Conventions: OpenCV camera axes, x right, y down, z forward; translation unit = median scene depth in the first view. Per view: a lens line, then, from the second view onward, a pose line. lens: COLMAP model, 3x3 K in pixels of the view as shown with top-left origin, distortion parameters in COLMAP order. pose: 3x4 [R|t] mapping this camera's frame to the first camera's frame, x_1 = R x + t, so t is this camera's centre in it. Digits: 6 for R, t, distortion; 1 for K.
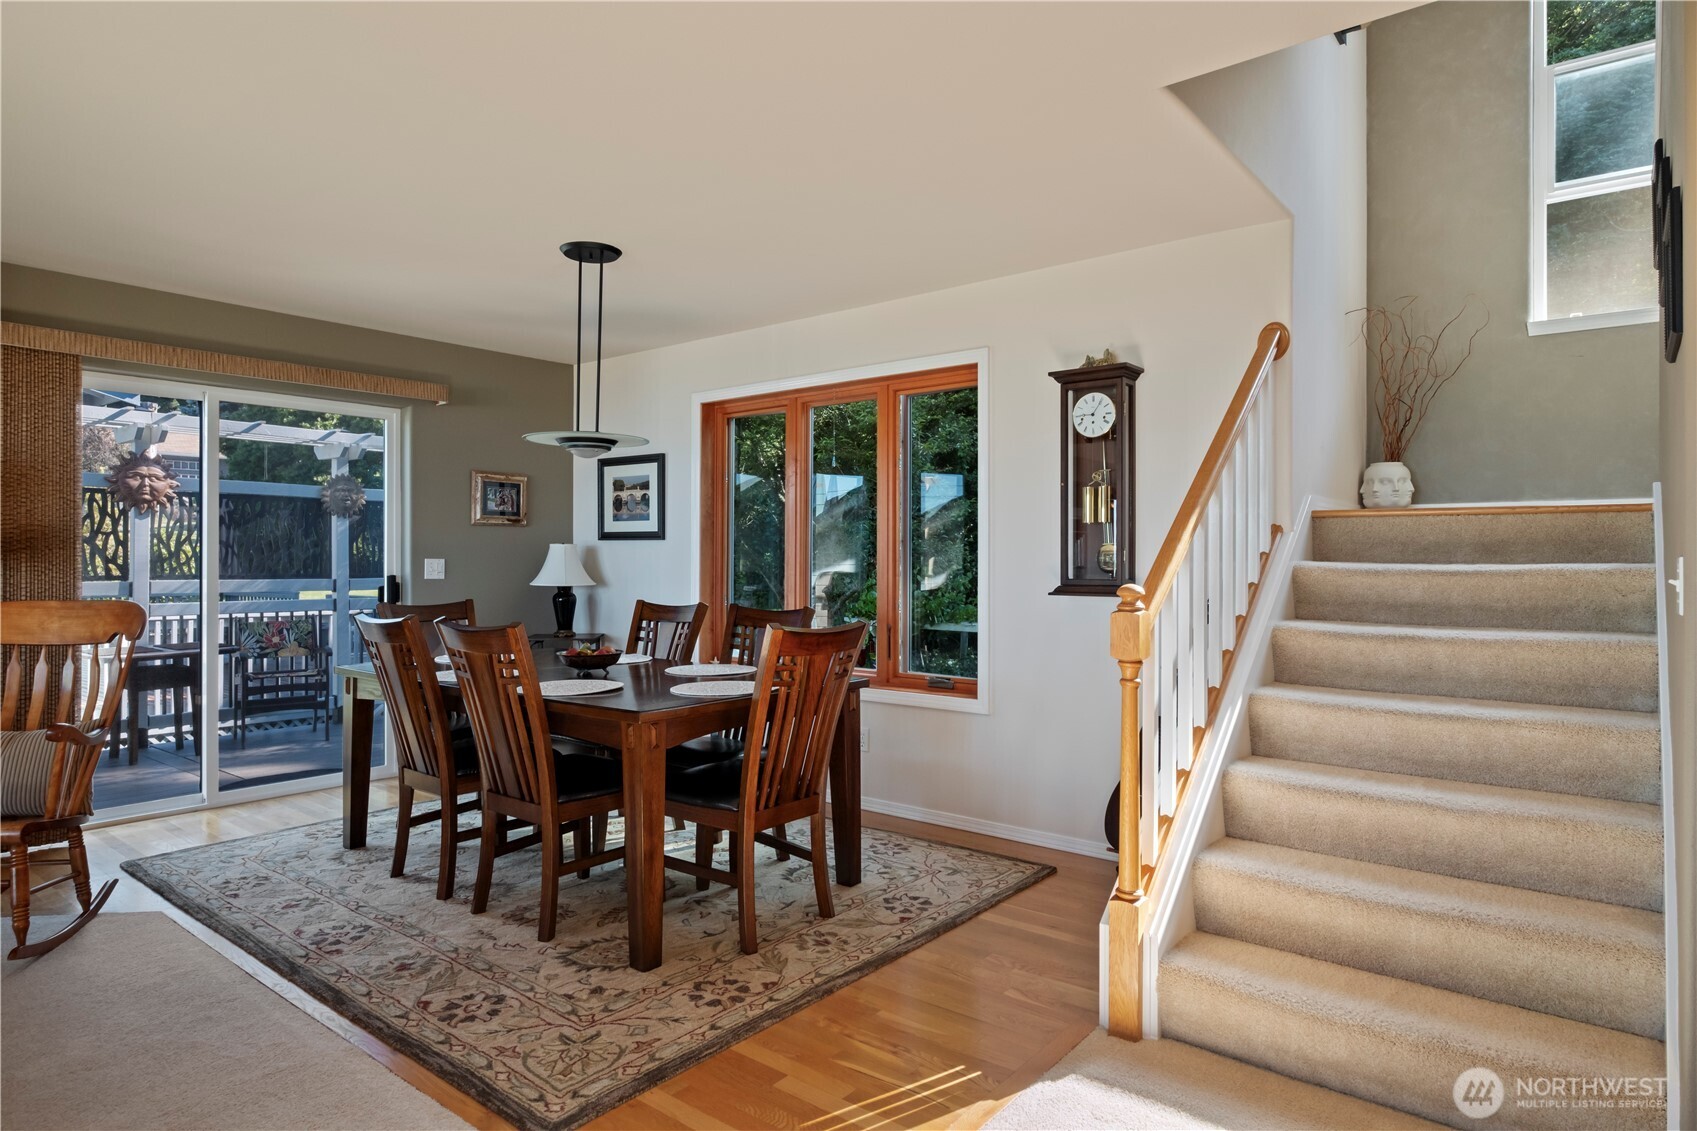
lens RADIAL K [[969.0, 0, 842.6], [0, 969.0, 554.0], [0, 0, 1]] dist [-0.004949, -0.000493]
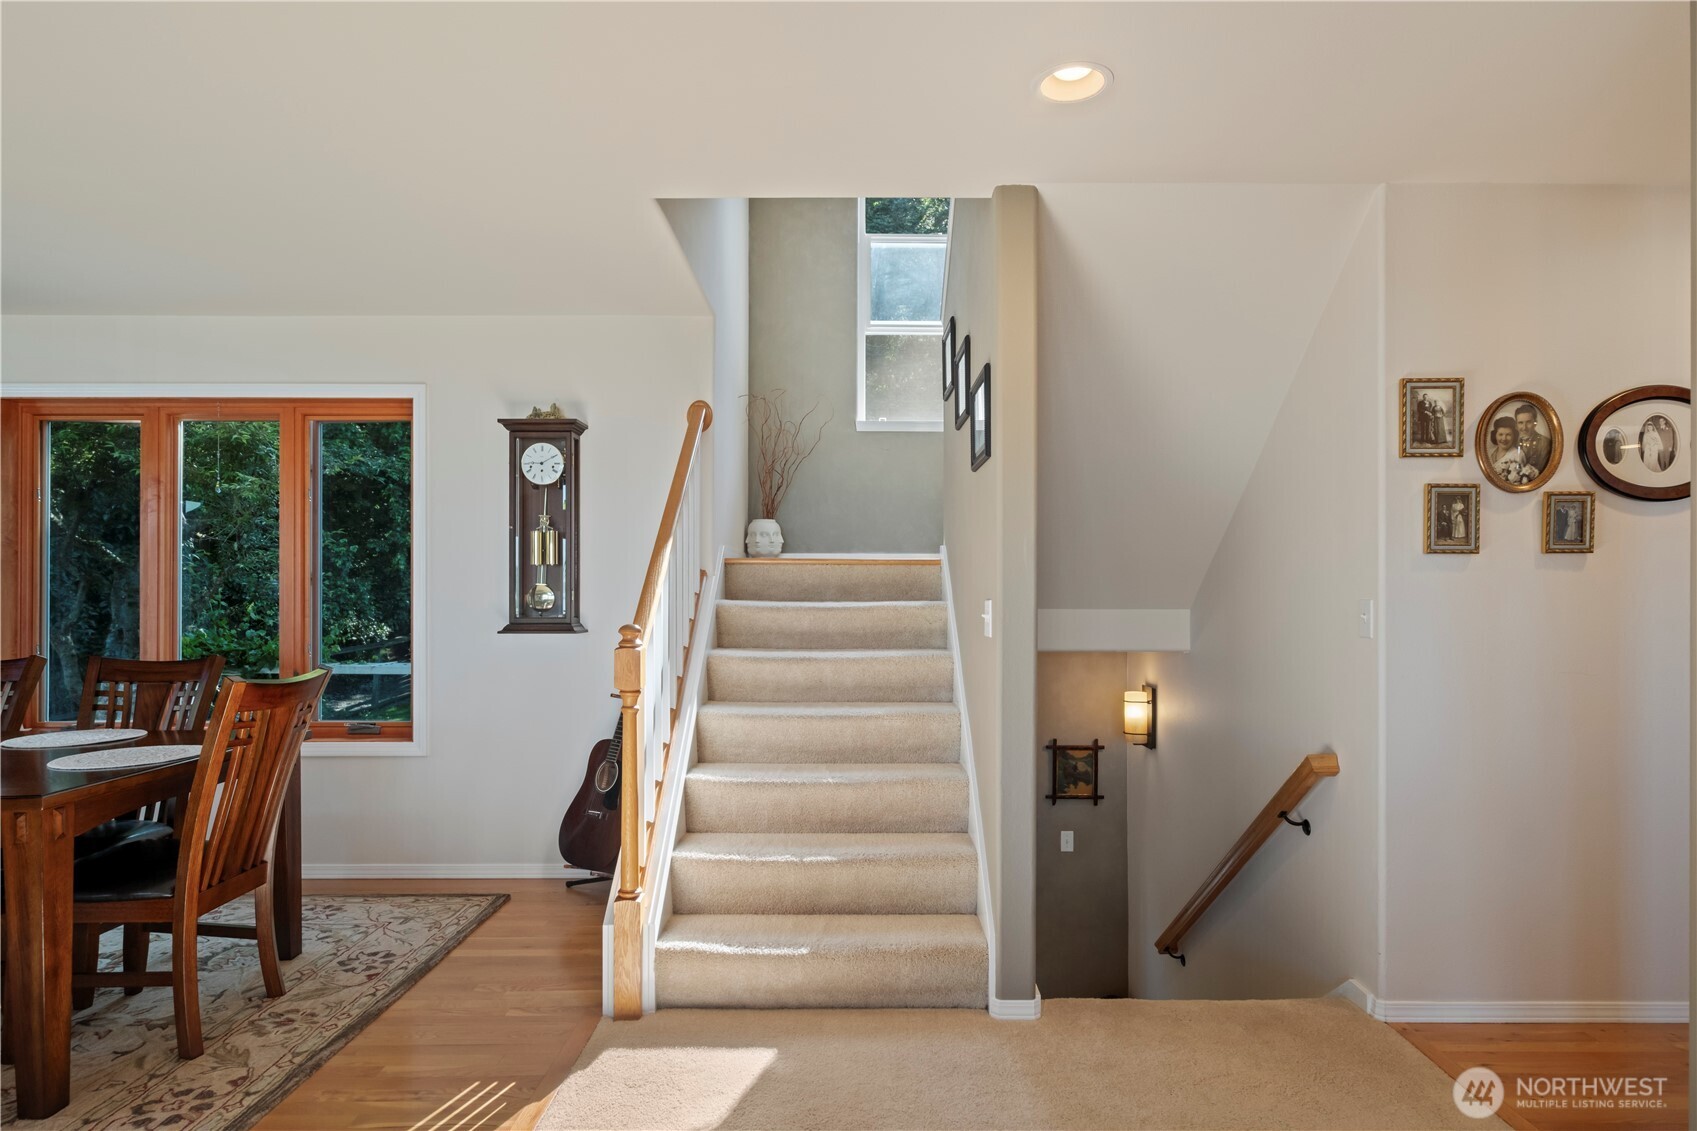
lens RADIAL K [[956.8, 0, 845.3], [0, 956.8, 581.9], [0, 0, 1]] dist [0.002833, -0.000066]
pose [[0.777465, 0.003782, 0.628914, -0.174835], [-0.001872, 0.999991, -0.003699, -0.012120], [-0.628923, 0.001699, 0.777466, -0.037090]]
